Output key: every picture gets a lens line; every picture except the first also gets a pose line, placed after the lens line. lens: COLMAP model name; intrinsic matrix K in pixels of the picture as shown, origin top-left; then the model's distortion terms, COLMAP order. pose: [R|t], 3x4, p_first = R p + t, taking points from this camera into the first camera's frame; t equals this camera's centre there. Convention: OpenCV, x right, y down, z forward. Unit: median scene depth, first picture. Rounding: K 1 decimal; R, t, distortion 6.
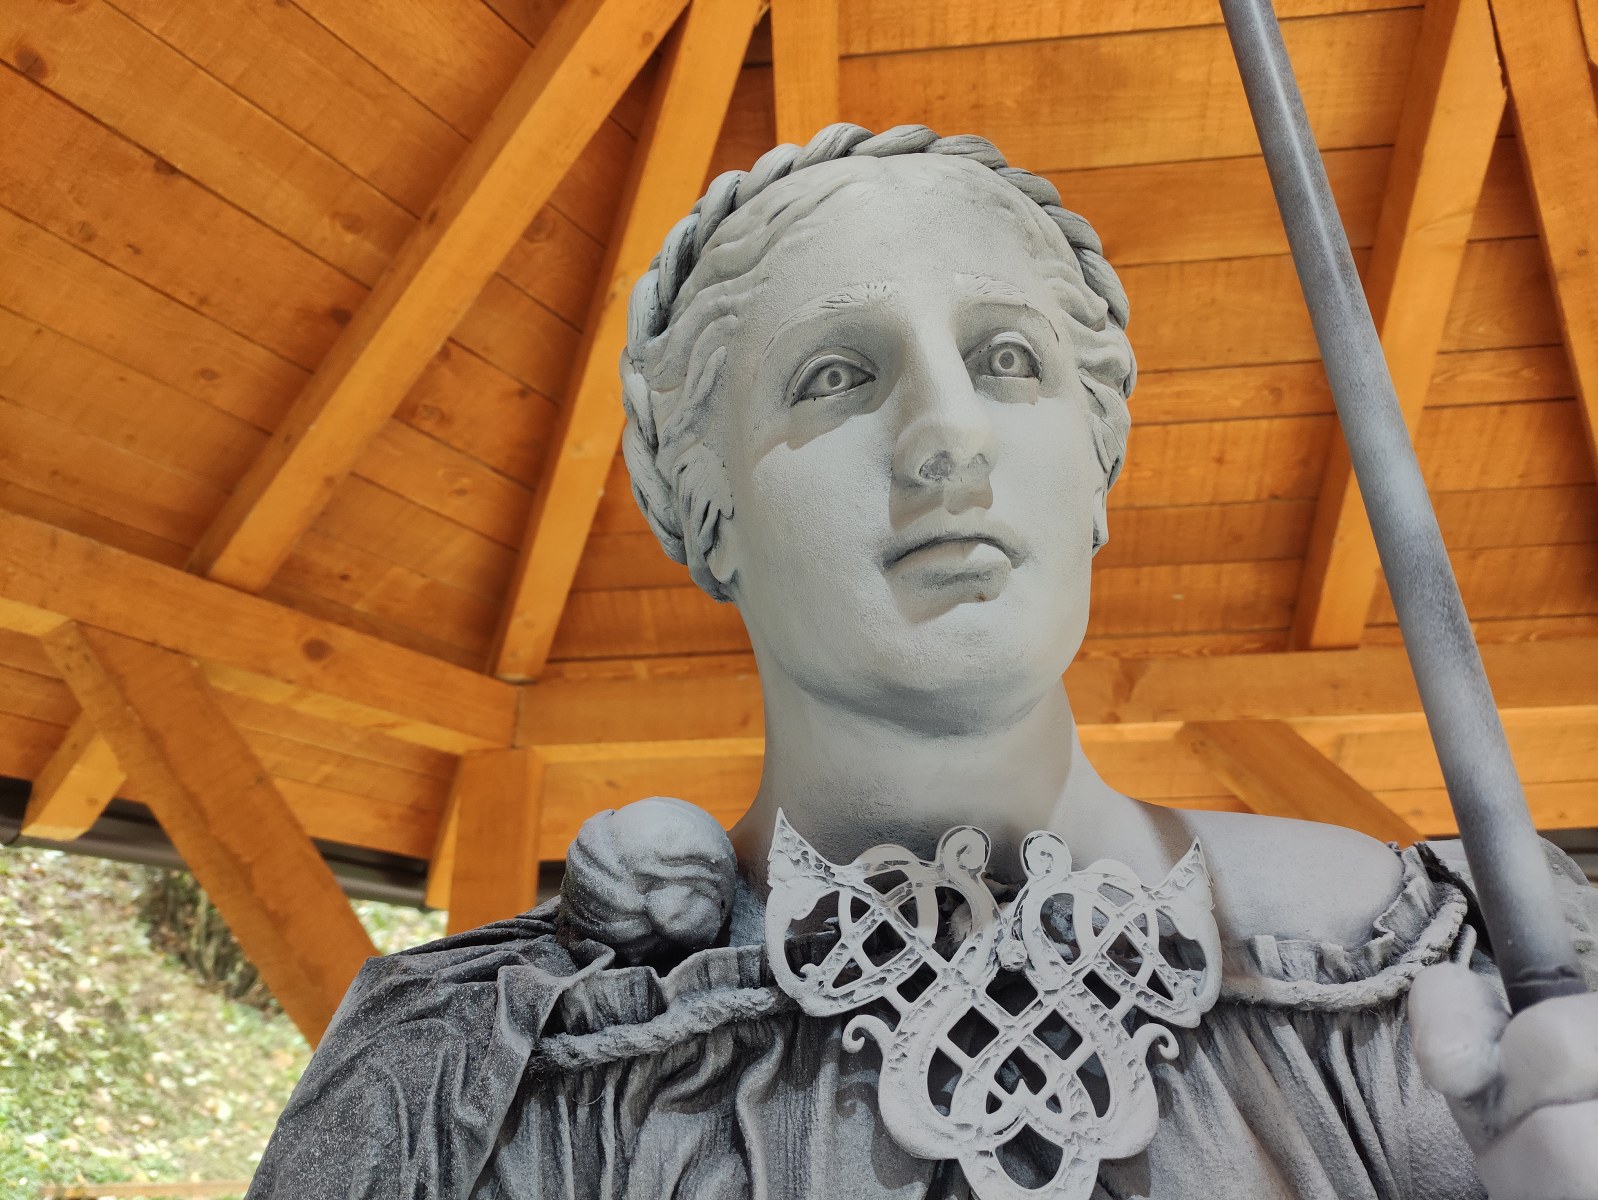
lens RADIAL K [[1169.2, 0, 800.2], [0, 1169.2, 605.5], [0, 0, 1]] dist [0.030095, -0.012257]
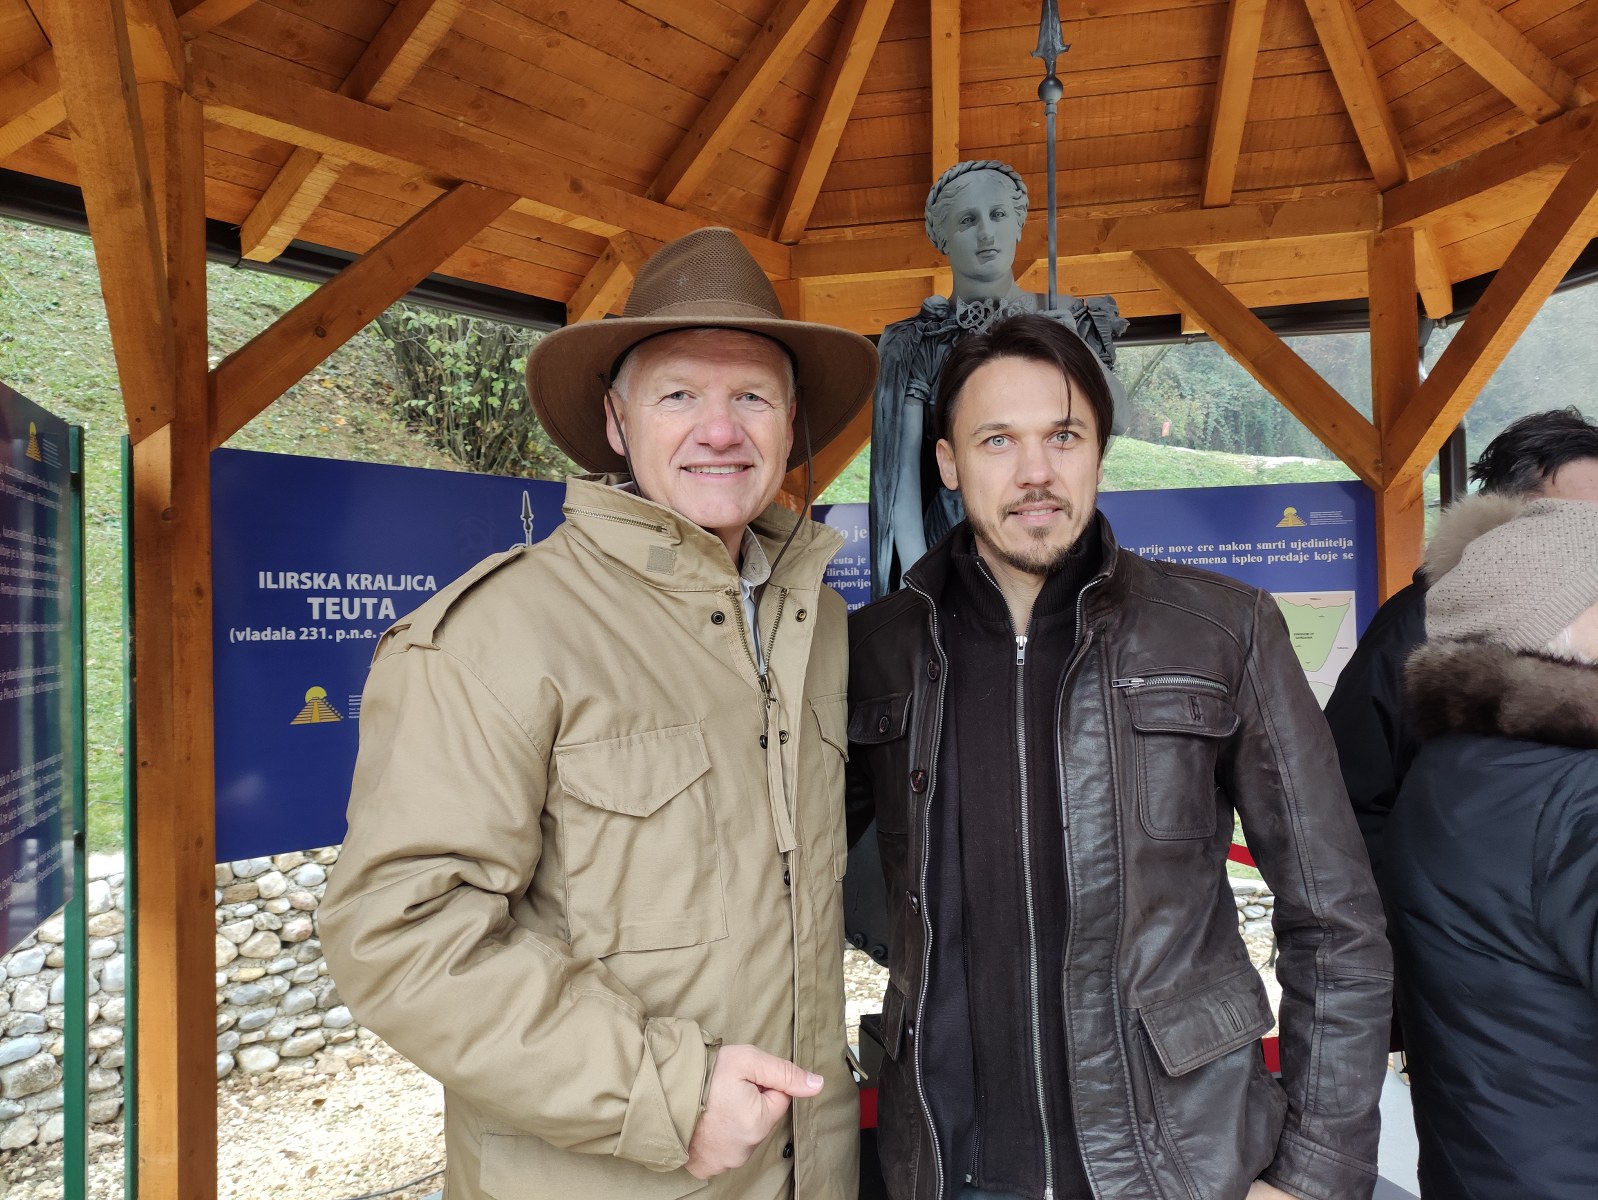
lens RADIAL K [[1169.2, 0, 807.1], [0, 1169.2, 606.3], [0, 0, 1]] dist [0.030095, -0.012257]
pose [[0.996704, -0.016667, -0.079396, -0.086015], [0.047057, 0.915980, 0.398454, -0.202350], [0.066084, -0.400877, 0.913745, -1.312889]]
